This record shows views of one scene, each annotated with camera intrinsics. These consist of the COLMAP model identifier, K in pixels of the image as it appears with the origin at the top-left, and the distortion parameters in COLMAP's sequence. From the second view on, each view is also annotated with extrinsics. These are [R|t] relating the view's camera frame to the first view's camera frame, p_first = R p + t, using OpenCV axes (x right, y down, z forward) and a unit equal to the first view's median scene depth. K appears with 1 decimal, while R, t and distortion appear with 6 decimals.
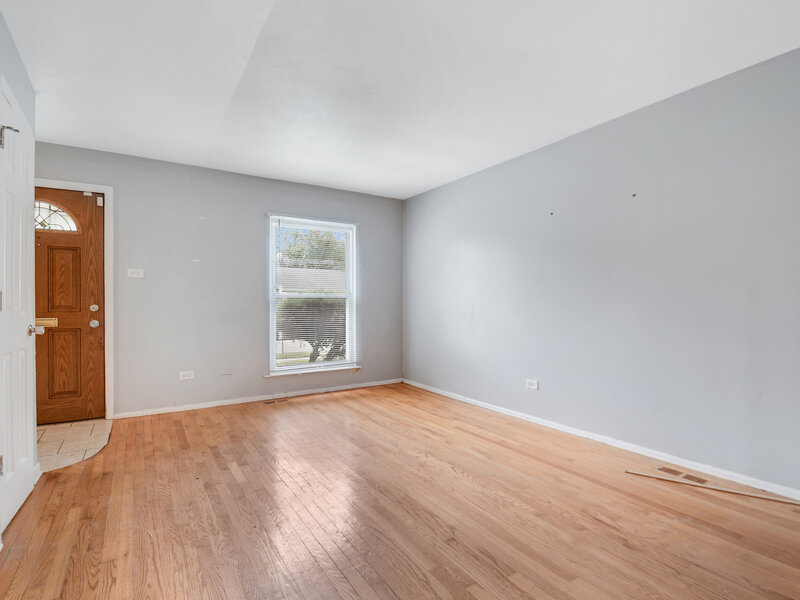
lens RADIAL K [[408.2, 0, 403.7], [0, 408.2, 310.7], [0, 0, 1]] dist [-0.034022, -0.000334]
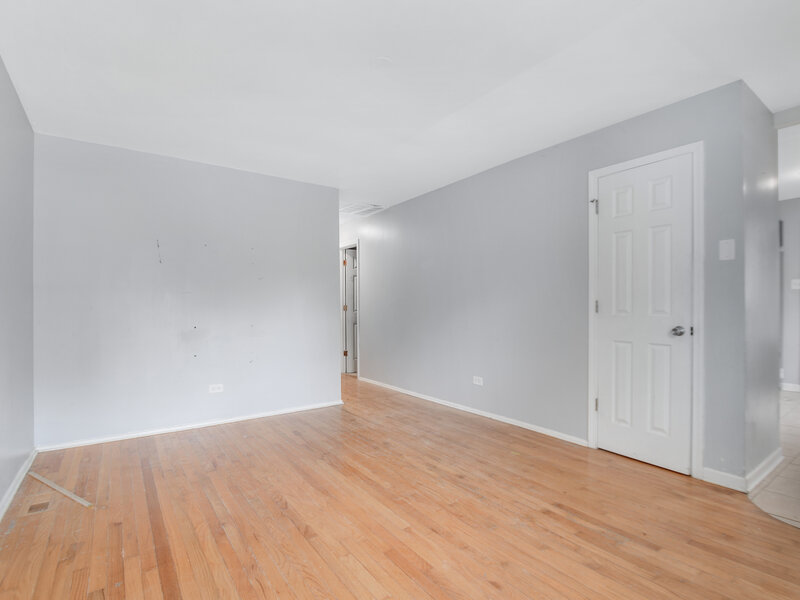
lens RADIAL K [[408.2, 0, 403.7], [0, 408.2, 310.7], [0, 0, 1]] dist [-0.034022, -0.000334]
pose [[-0.998861, 0.008064, -0.047024, -0.082939], [0.007022, 0.999727, 0.022278, -0.033144], [0.047191, 0.021922, -0.998645, 1.766456]]
